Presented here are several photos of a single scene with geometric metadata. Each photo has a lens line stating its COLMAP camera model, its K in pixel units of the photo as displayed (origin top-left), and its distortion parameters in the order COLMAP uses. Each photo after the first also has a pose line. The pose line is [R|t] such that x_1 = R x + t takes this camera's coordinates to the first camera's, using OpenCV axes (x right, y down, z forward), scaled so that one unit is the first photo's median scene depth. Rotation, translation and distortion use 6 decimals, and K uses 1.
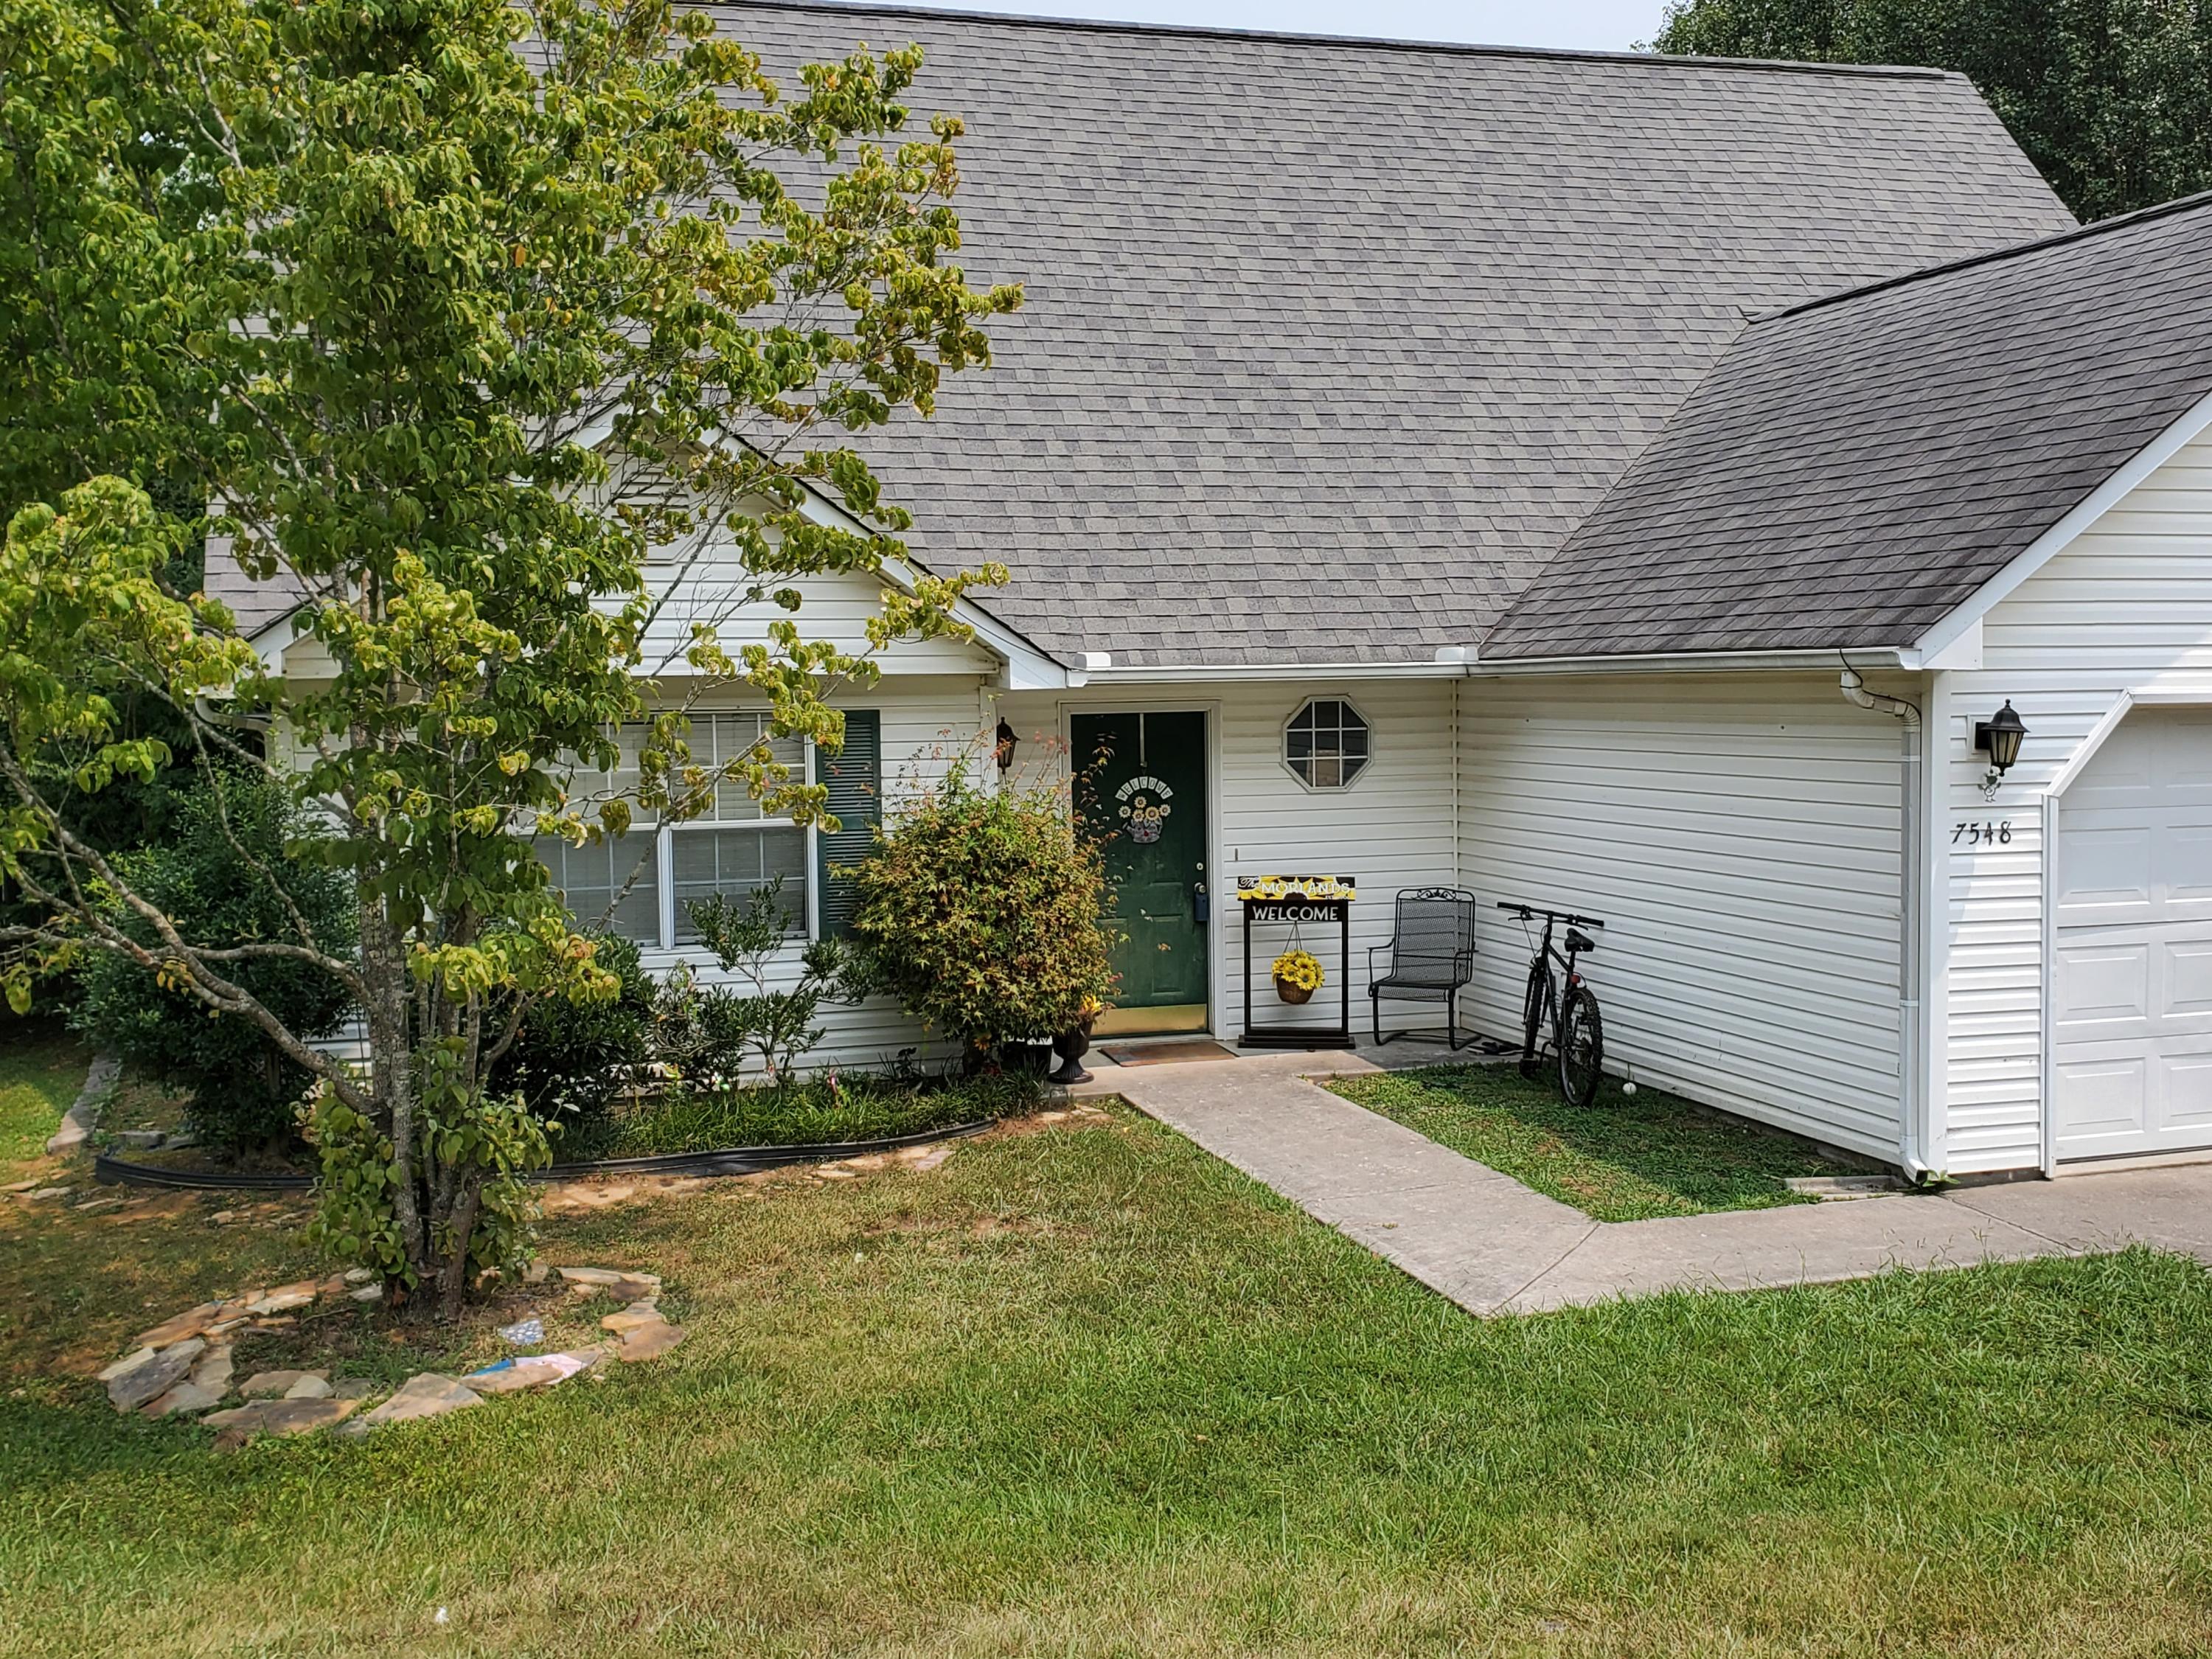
lens RADIAL K [[2415.3, 0, 1119.0], [0, 2415.3, 826.0], [0, 0, 1]] dist [0.215610, -0.680431]
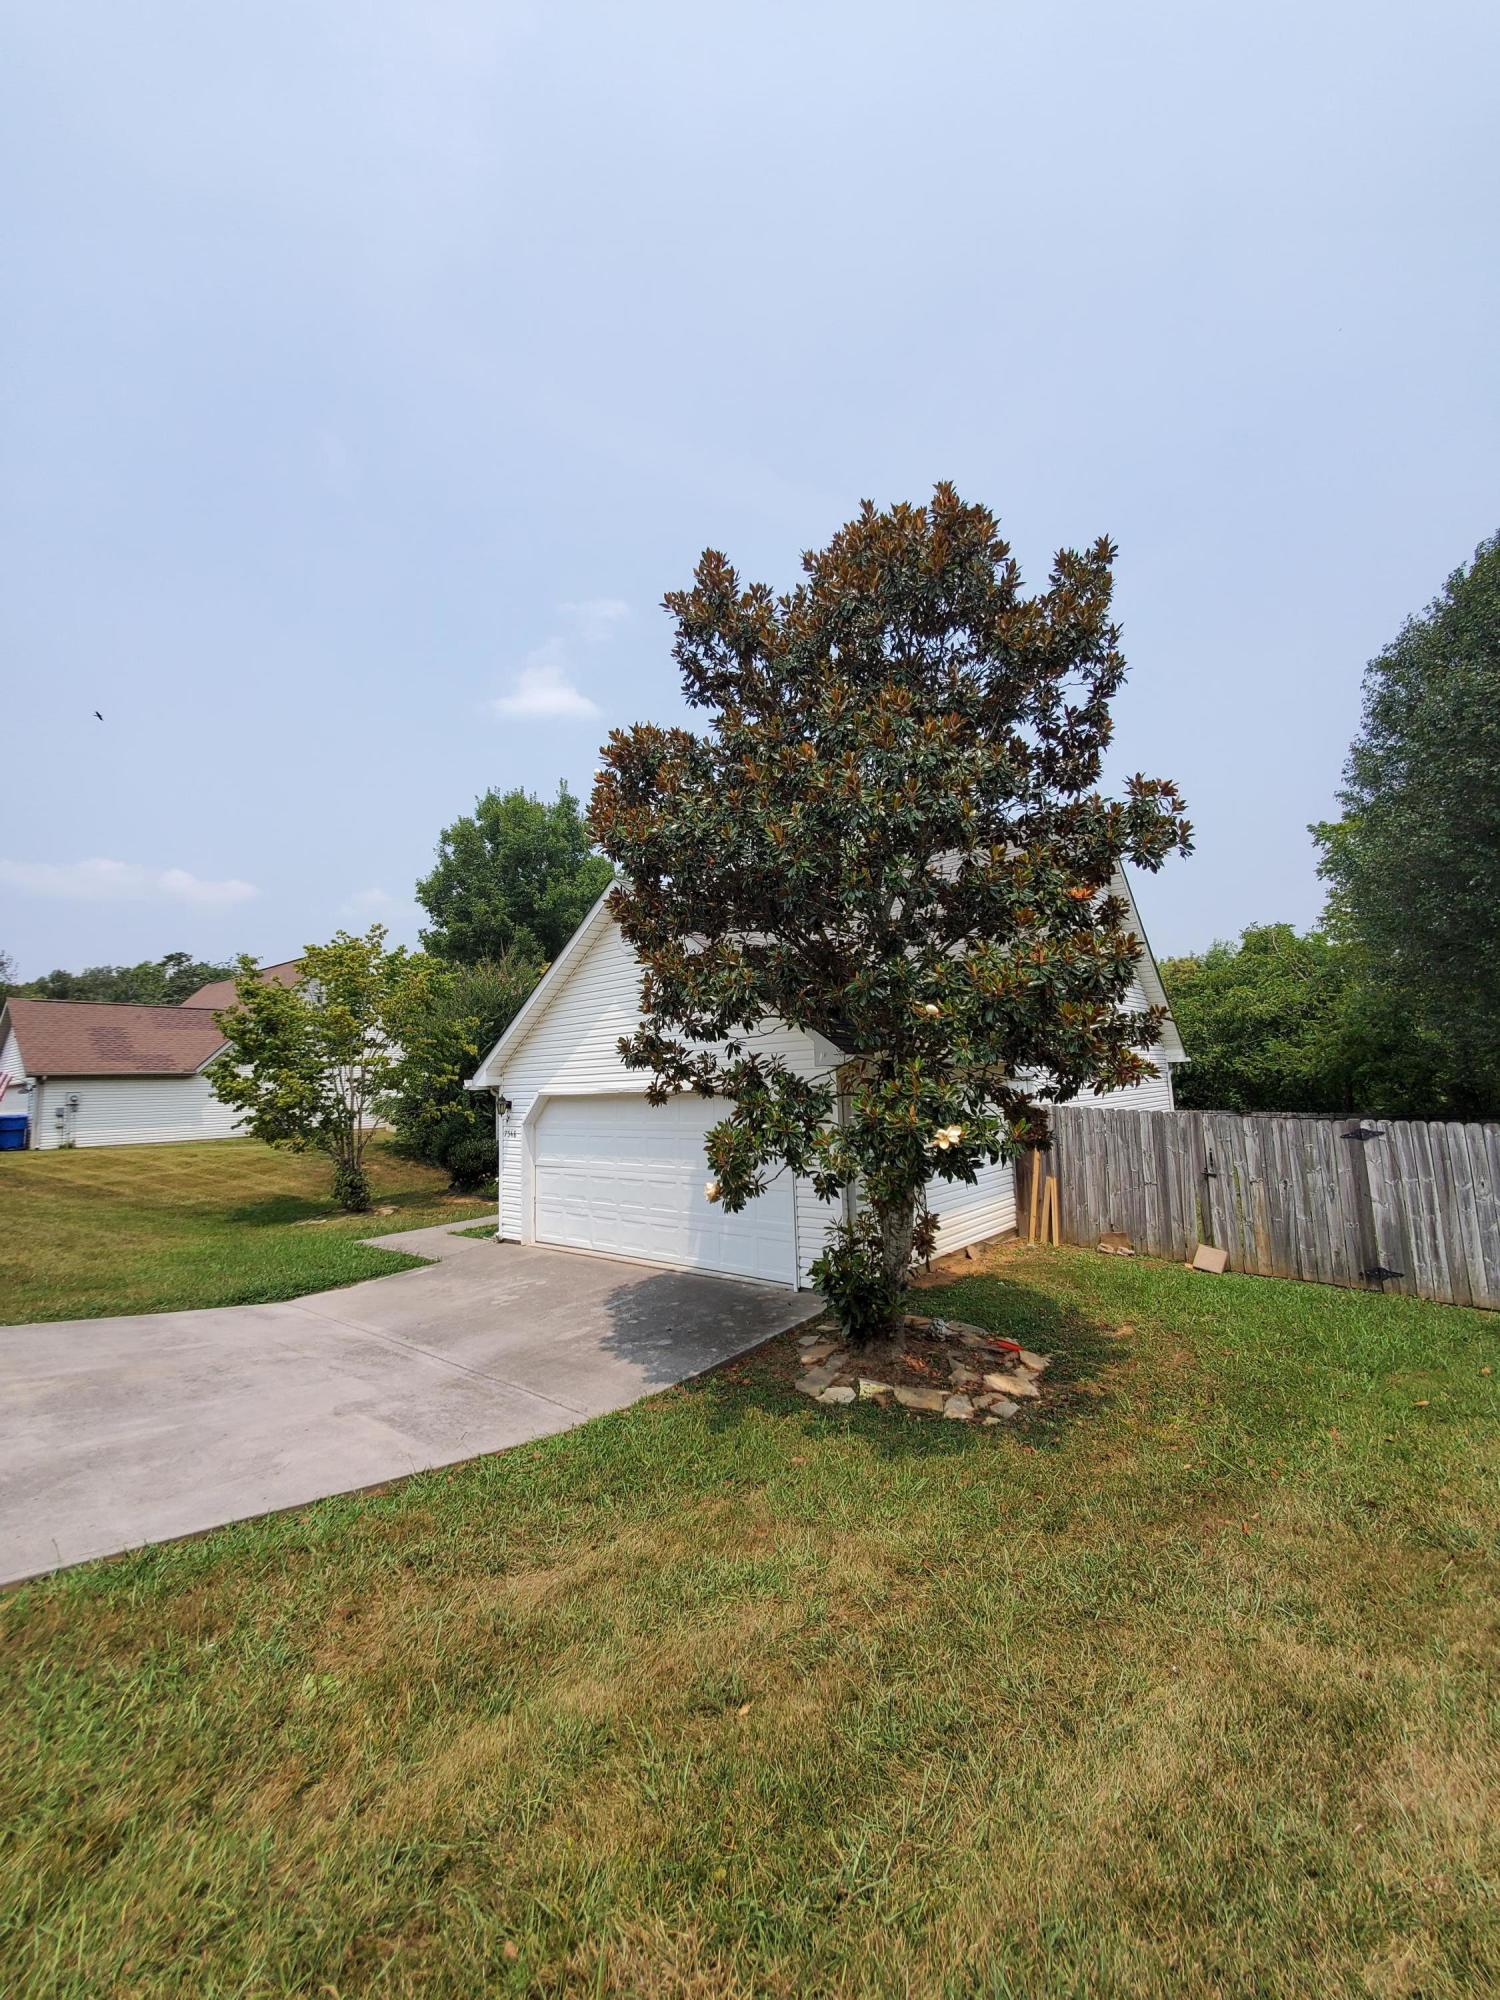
lens RADIAL K [[793.2, 0, 754.8], [0, 793.2, 992.7], [0, 0, 1]] dist [0.001337, -0.000083]
pose [[0.543435, -0.099429, -0.833542, 1.473653], [-0.025491, 0.990548, -0.134776, -0.051107], [0.839064, 0.094490, 0.535764, 0.686739]]
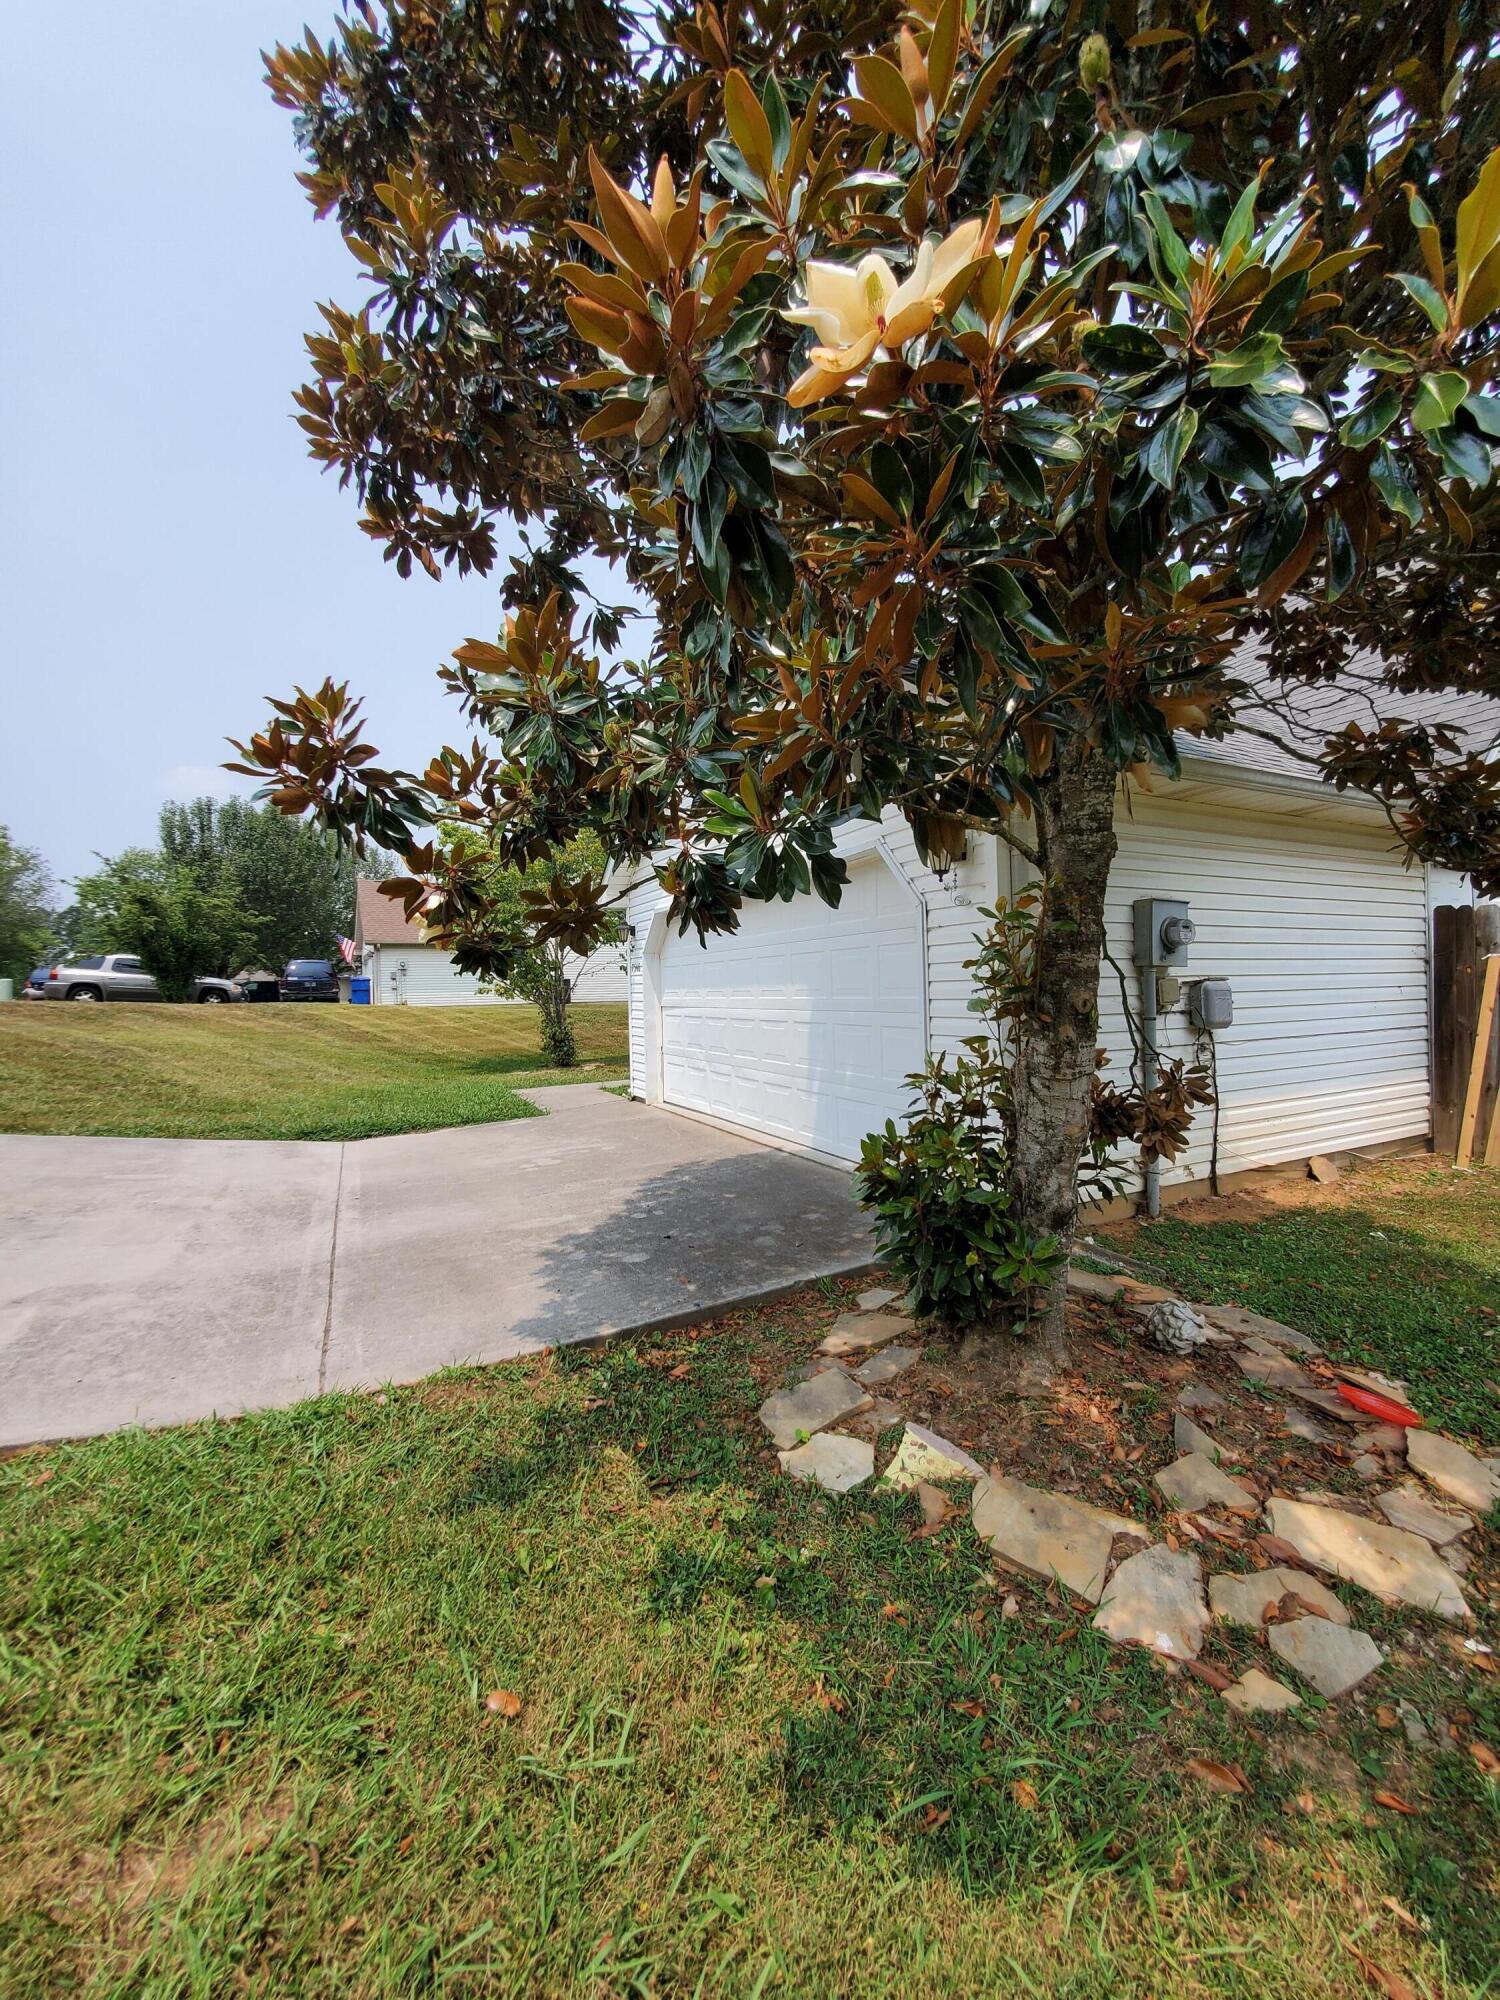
lens RADIAL K [[800.4, 0, 750.0], [0, 800.4, 1000.0], [0, 0, 1]] dist [-0.002746, -0.000310]
pose [[0.173648, 0.026364, -0.984455, 1.235594], [-0.041304, 0.998957, 0.019467, 0.017268], [0.983941, 0.037282, 0.174556, 0.982629]]
